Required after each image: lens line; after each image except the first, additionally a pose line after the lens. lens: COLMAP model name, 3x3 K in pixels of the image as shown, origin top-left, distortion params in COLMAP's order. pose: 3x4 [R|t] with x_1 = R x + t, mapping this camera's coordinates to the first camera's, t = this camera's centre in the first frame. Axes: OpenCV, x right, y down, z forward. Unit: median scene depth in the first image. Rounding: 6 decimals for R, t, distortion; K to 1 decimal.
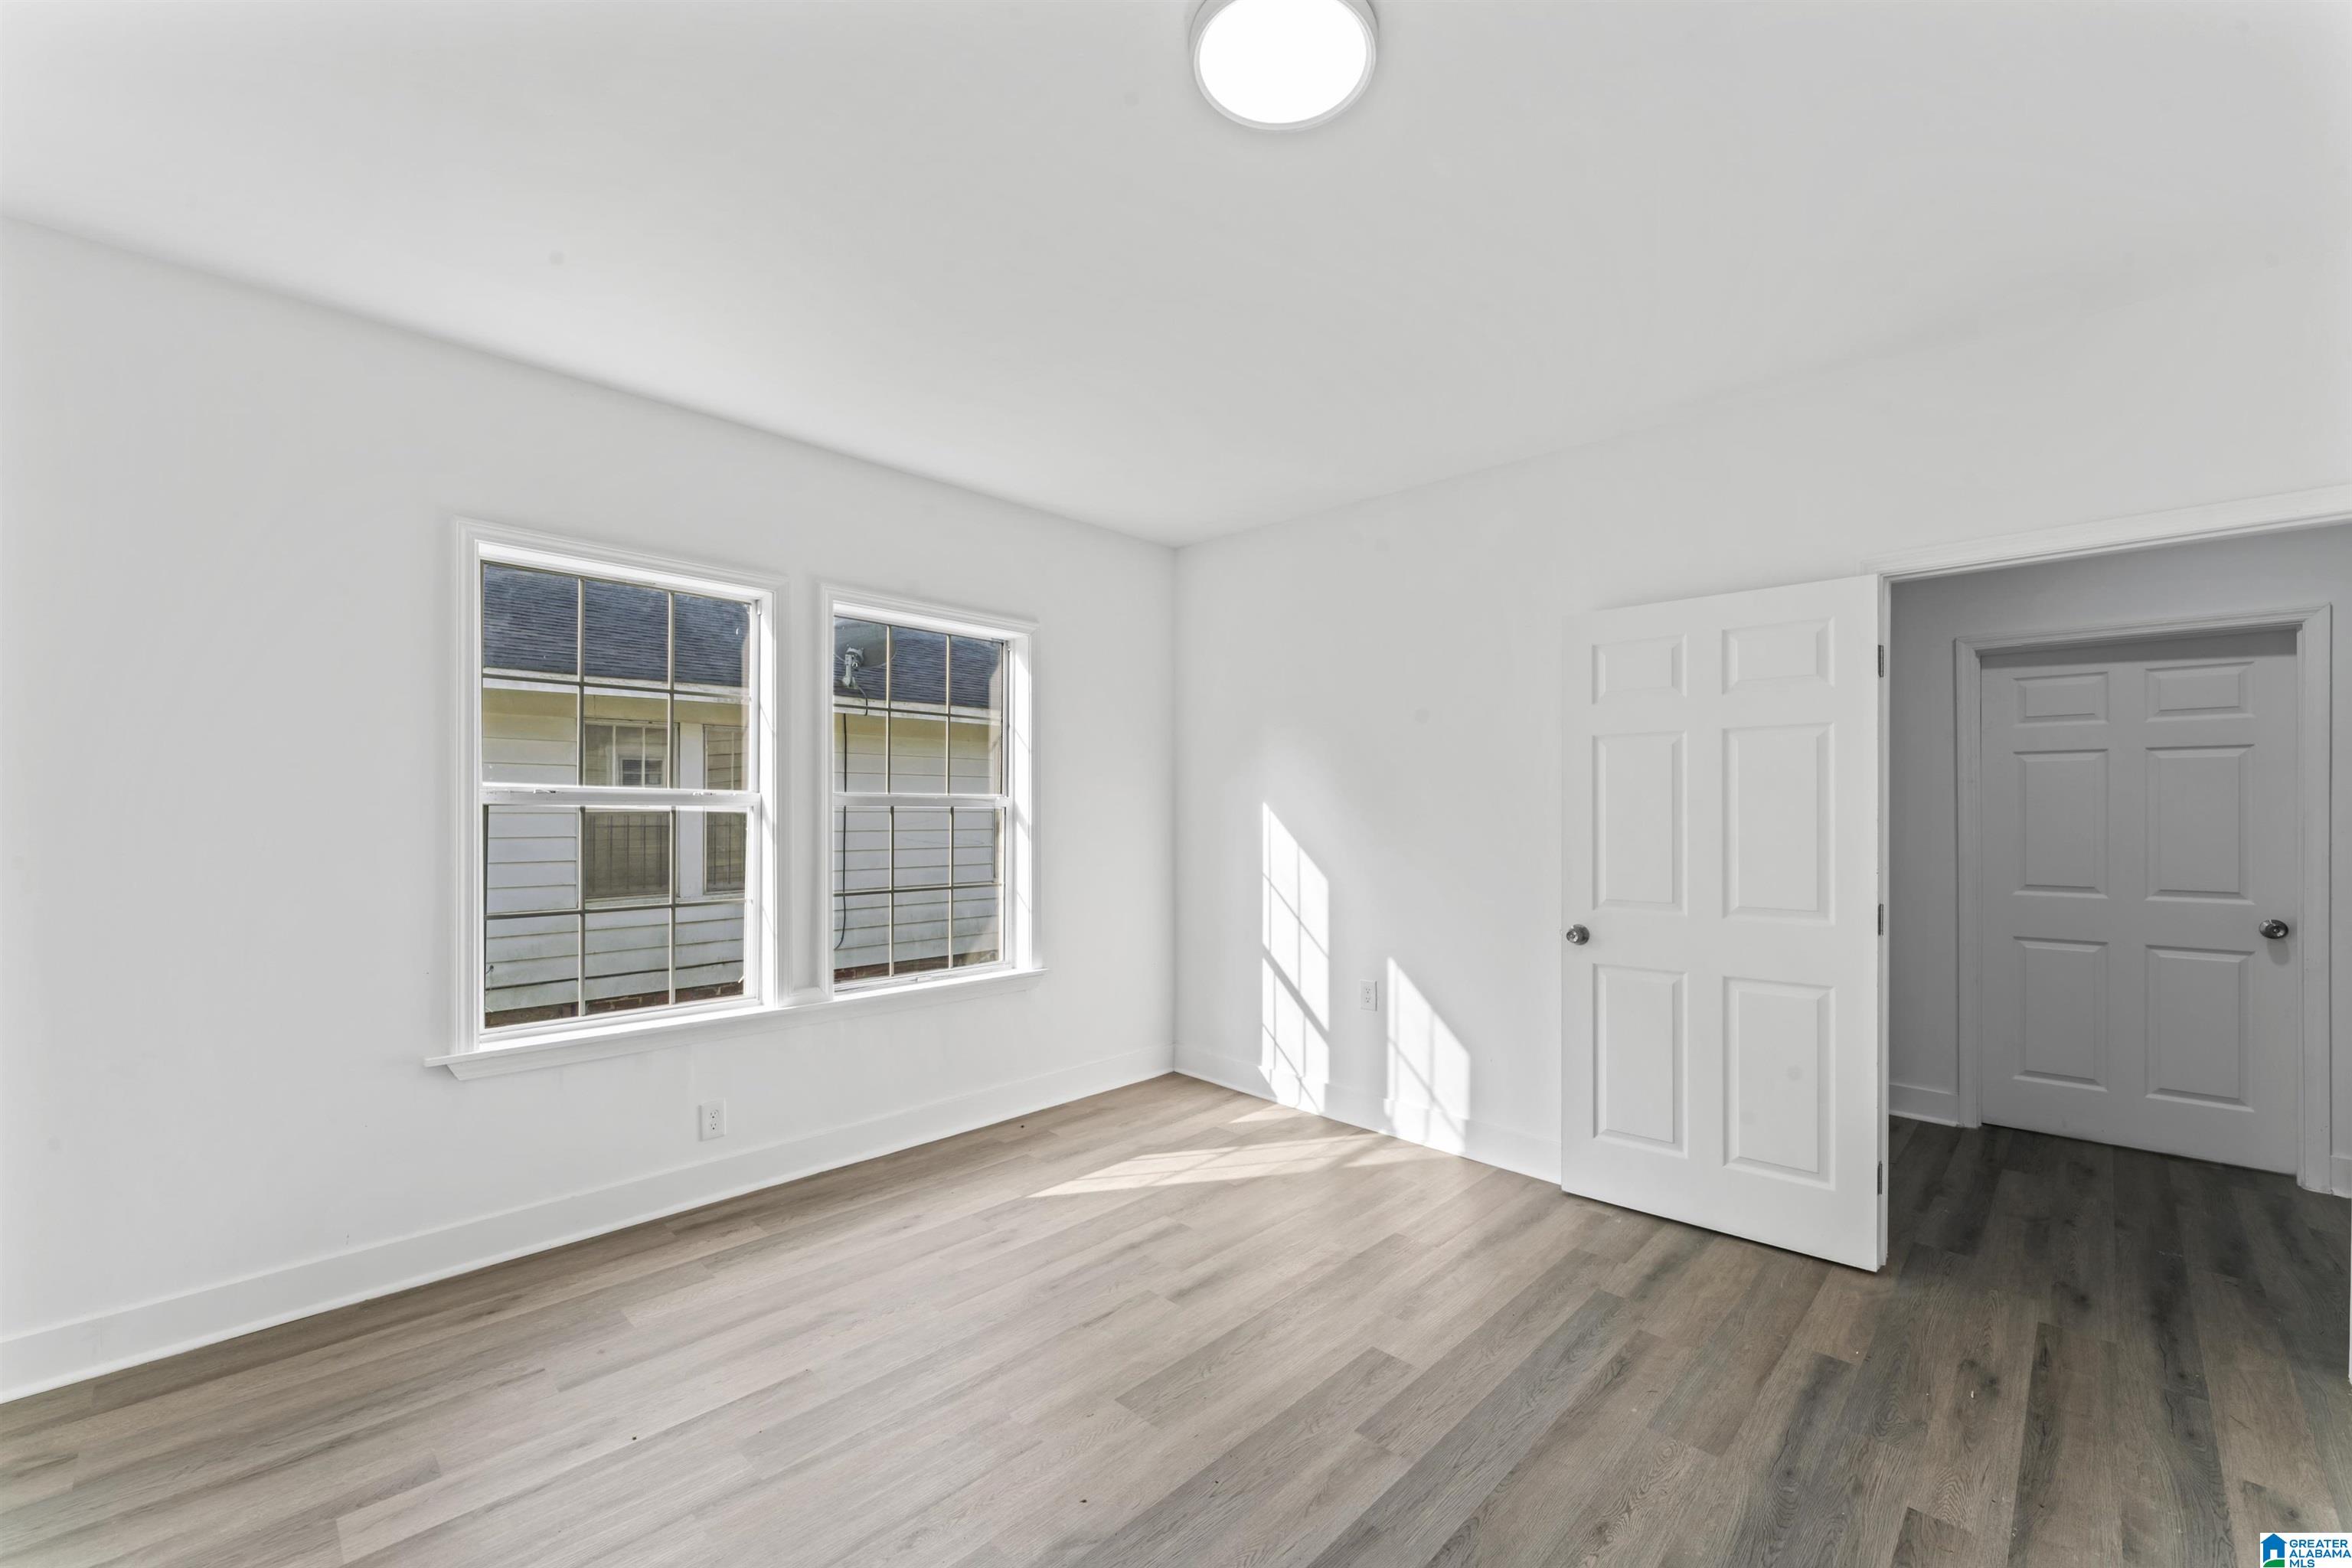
lens RADIAL K [[942.2, 0, 1178.4], [0, 942.2, 794.7], [0, 0, 1]] dist [-0.002134, -0.000292]
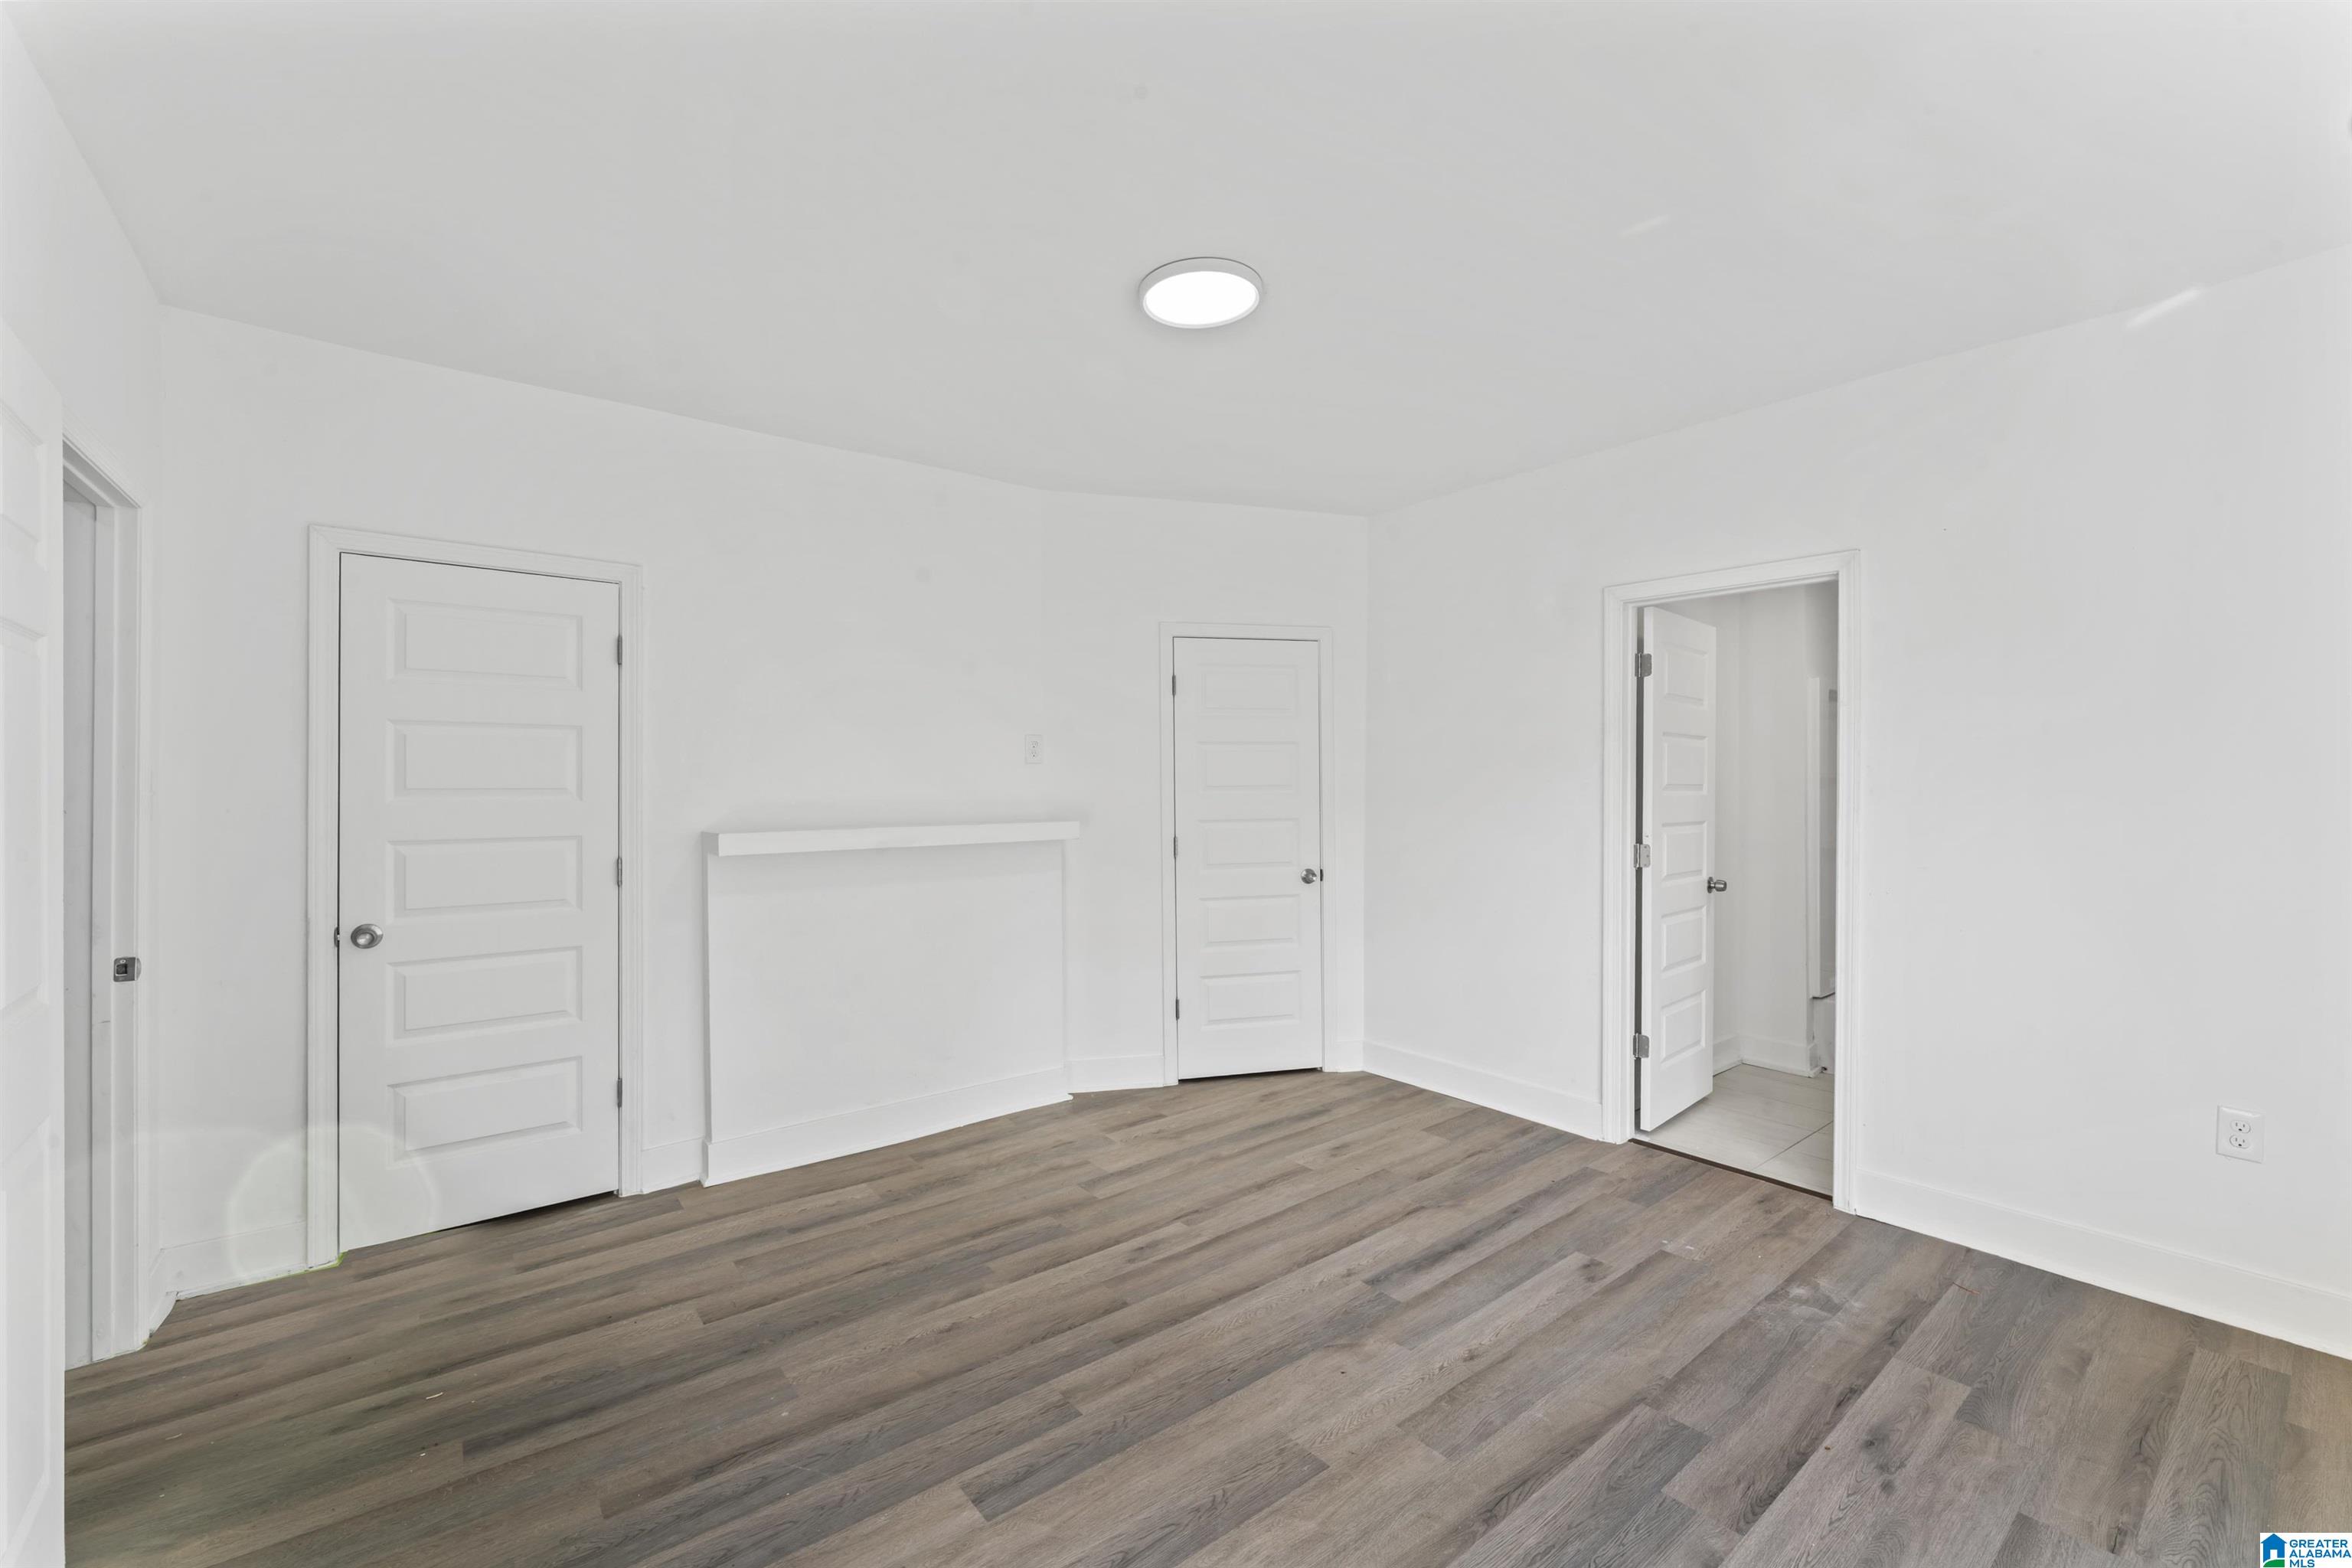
lens RADIAL K [[942.2, 0, 1178.4], [0, 942.2, 794.7], [0, 0, 1]] dist [-0.002134, -0.000292]
pose [[-0.991469, -0.001700, 0.130330, -0.043893], [-0.002862, 0.999958, -0.008735, 0.026505], [-0.130310, -0.009034, -0.991432, 2.009597]]
